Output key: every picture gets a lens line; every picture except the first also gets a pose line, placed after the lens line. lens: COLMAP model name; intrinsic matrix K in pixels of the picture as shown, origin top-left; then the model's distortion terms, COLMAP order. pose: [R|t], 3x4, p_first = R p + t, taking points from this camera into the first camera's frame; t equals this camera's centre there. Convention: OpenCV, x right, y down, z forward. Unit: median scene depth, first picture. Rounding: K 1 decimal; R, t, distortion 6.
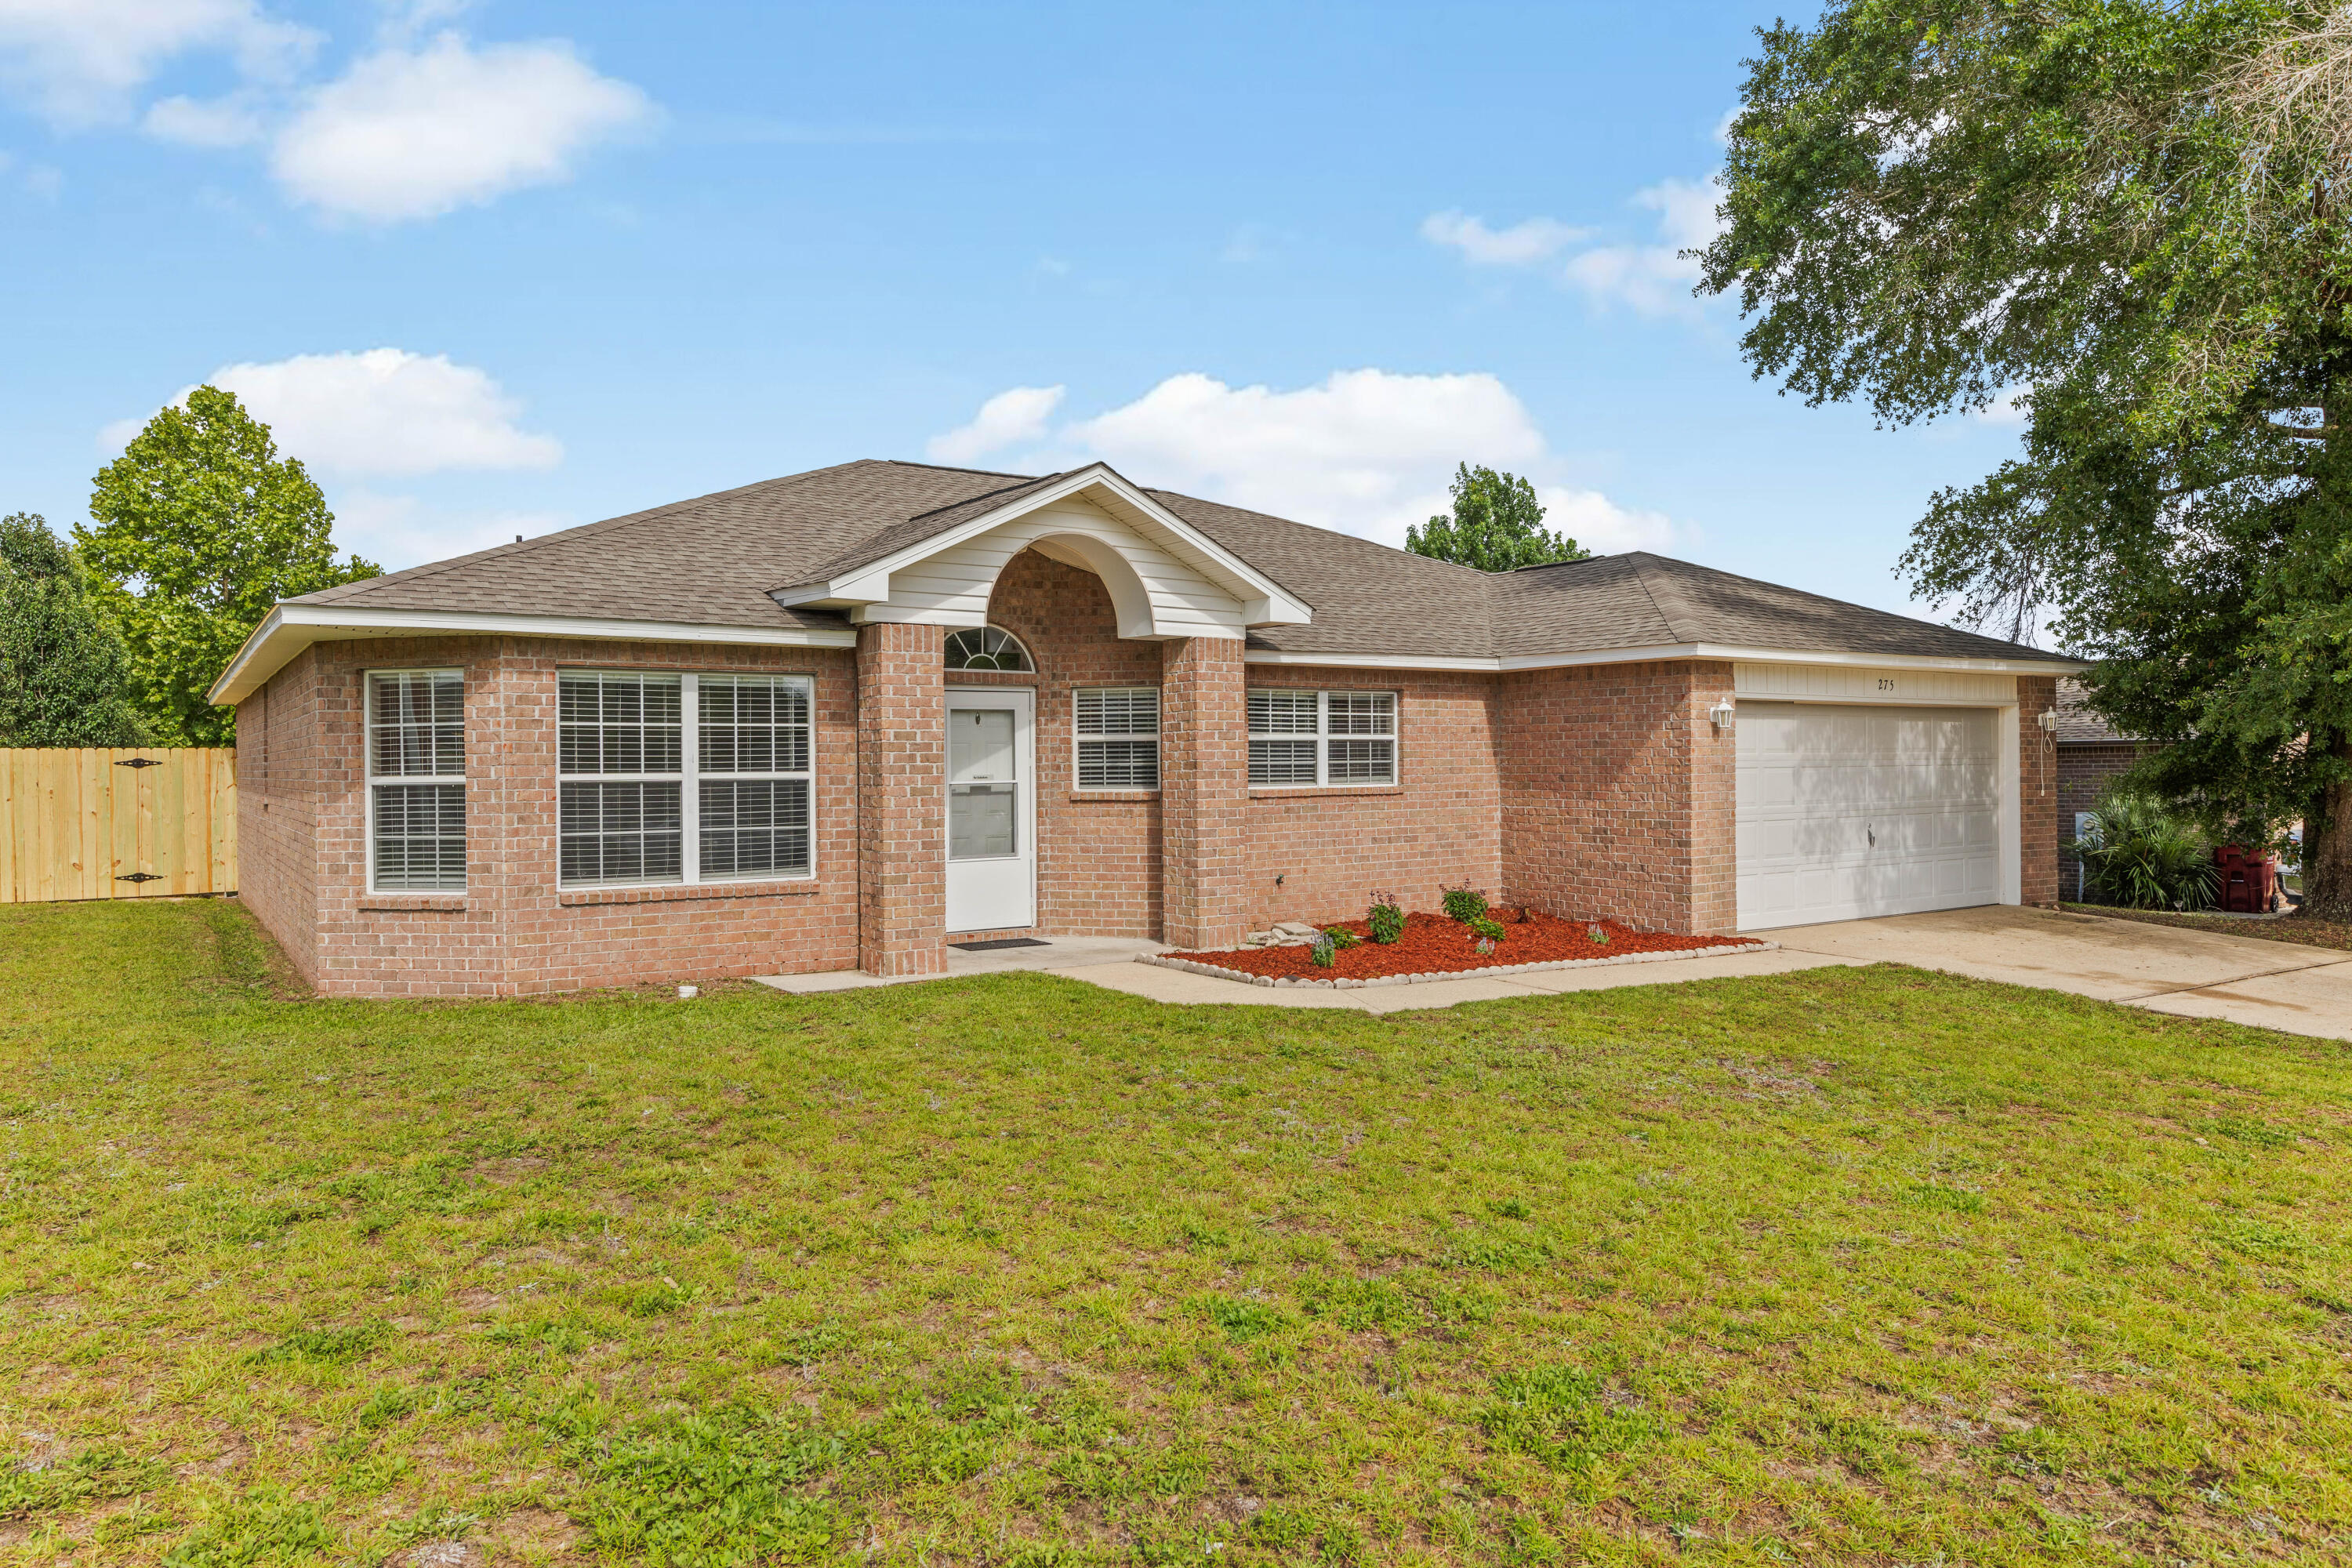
lens RADIAL K [[1557.1, 0, 1166.2], [0, 1557.1, 766.2], [0, 0, 1]] dist [-0.000572, 0.002243]
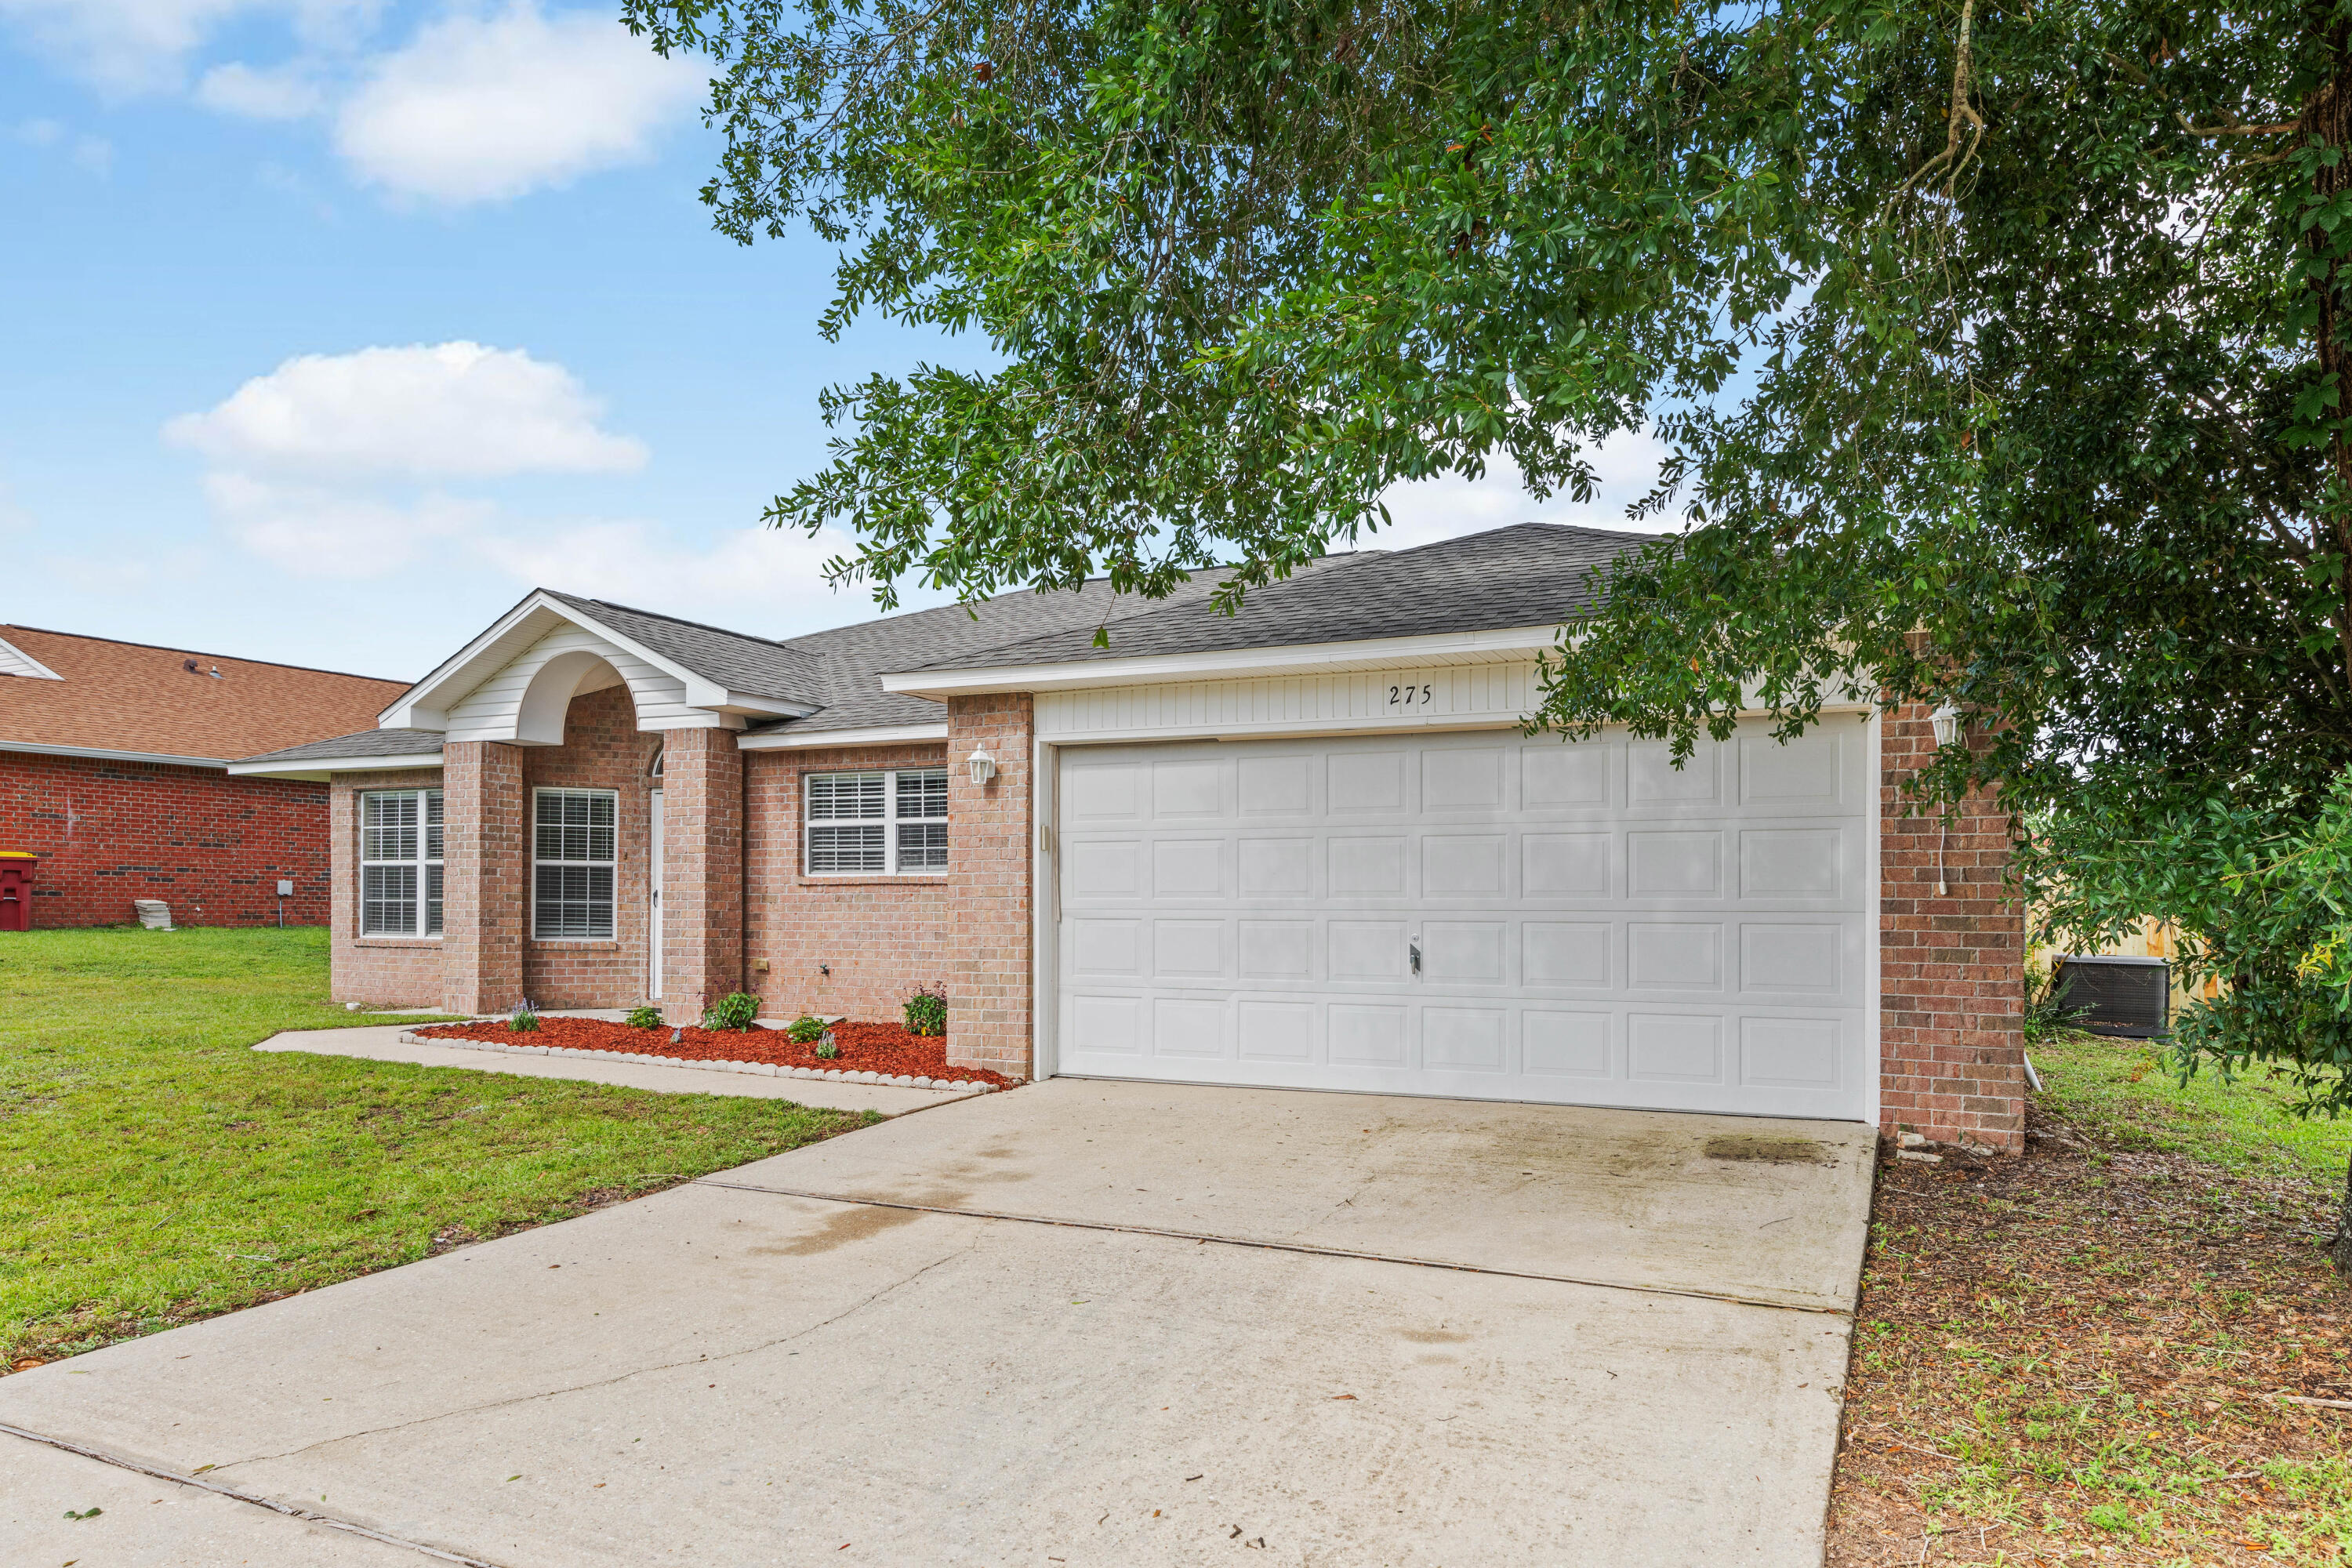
lens RADIAL K [[1557.1, 0, 1159.4], [0, 1557.1, 923.9], [0, 0, 1]] dist [-0.000572, 0.002243]
pose [[0.501797, 0.015290, -0.864850, 1.038654], [-0.012945, 0.999865, 0.010165, 0.032473], [0.864889, 0.006095, 0.501927, 0.710003]]
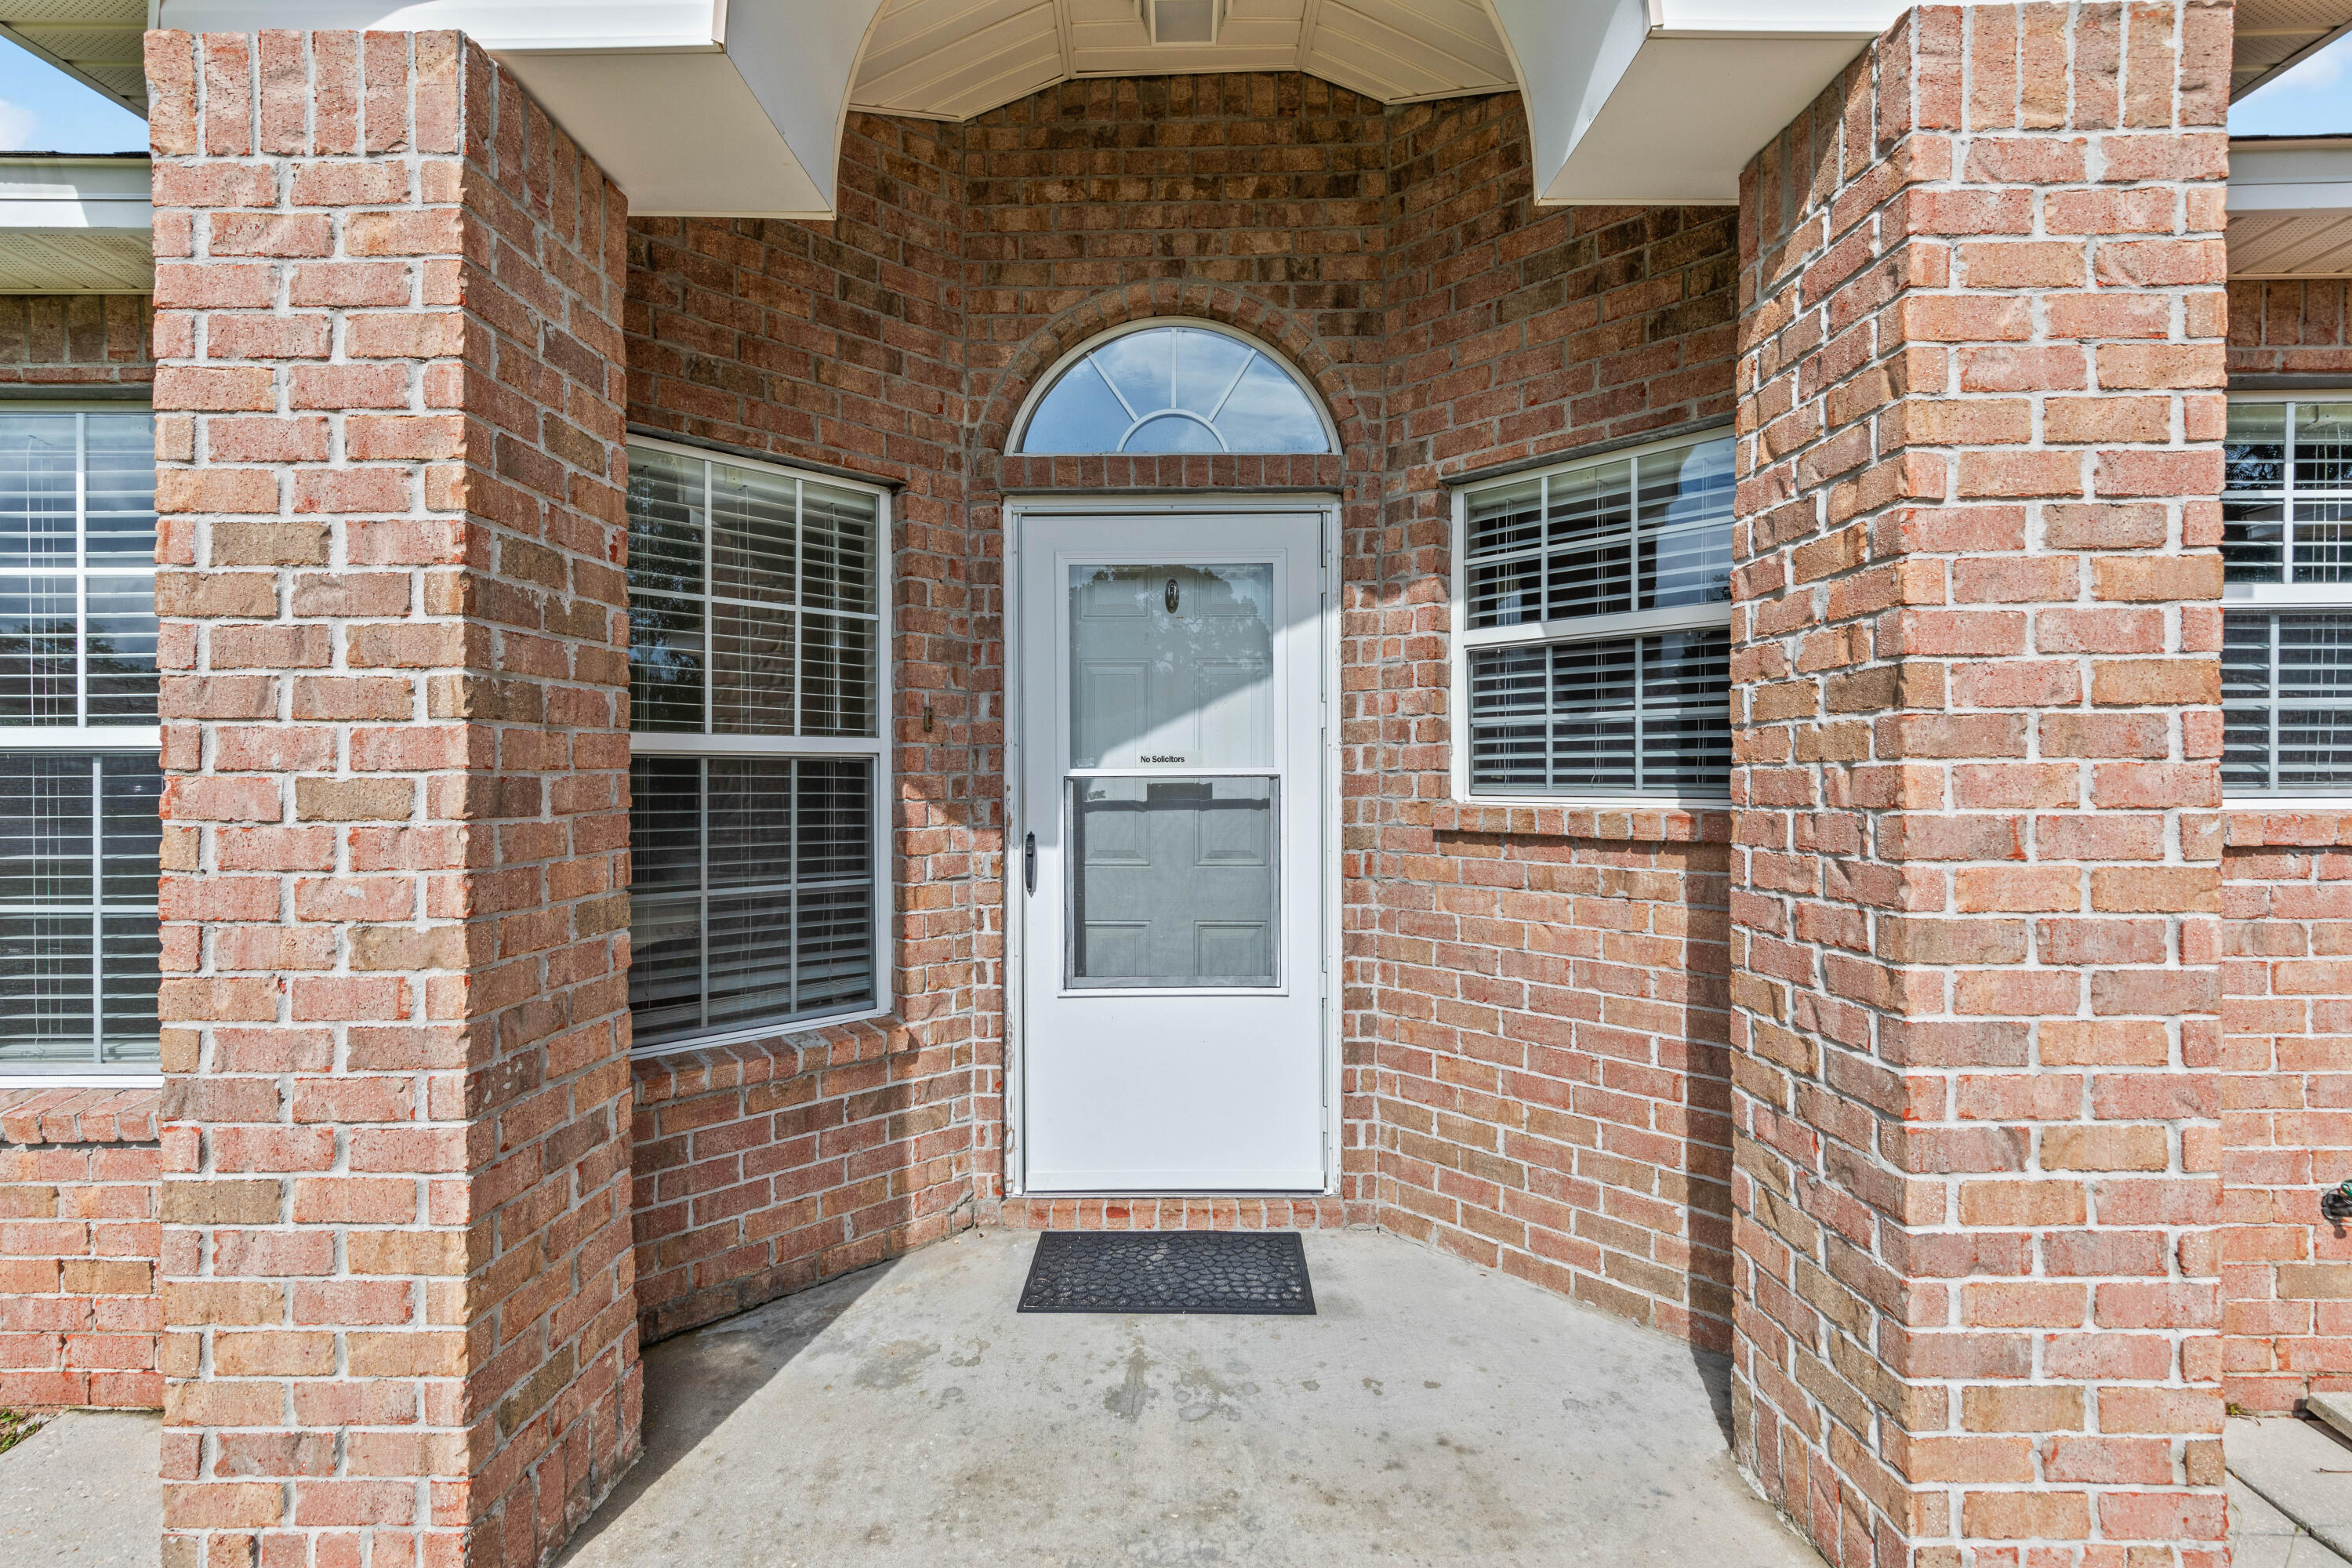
lens RADIAL K [[1069.6, 0, 1170.1], [0, 1069.6, 777.2], [0, 0, 1]] dist [0.009551, -0.003304]
pose [[0.826611, 0.007990, -0.562717, 0.018211], [-0.004518, 0.999961, 0.007561, 0.009358], [0.562756, -0.003708, 0.826615, 0.785537]]
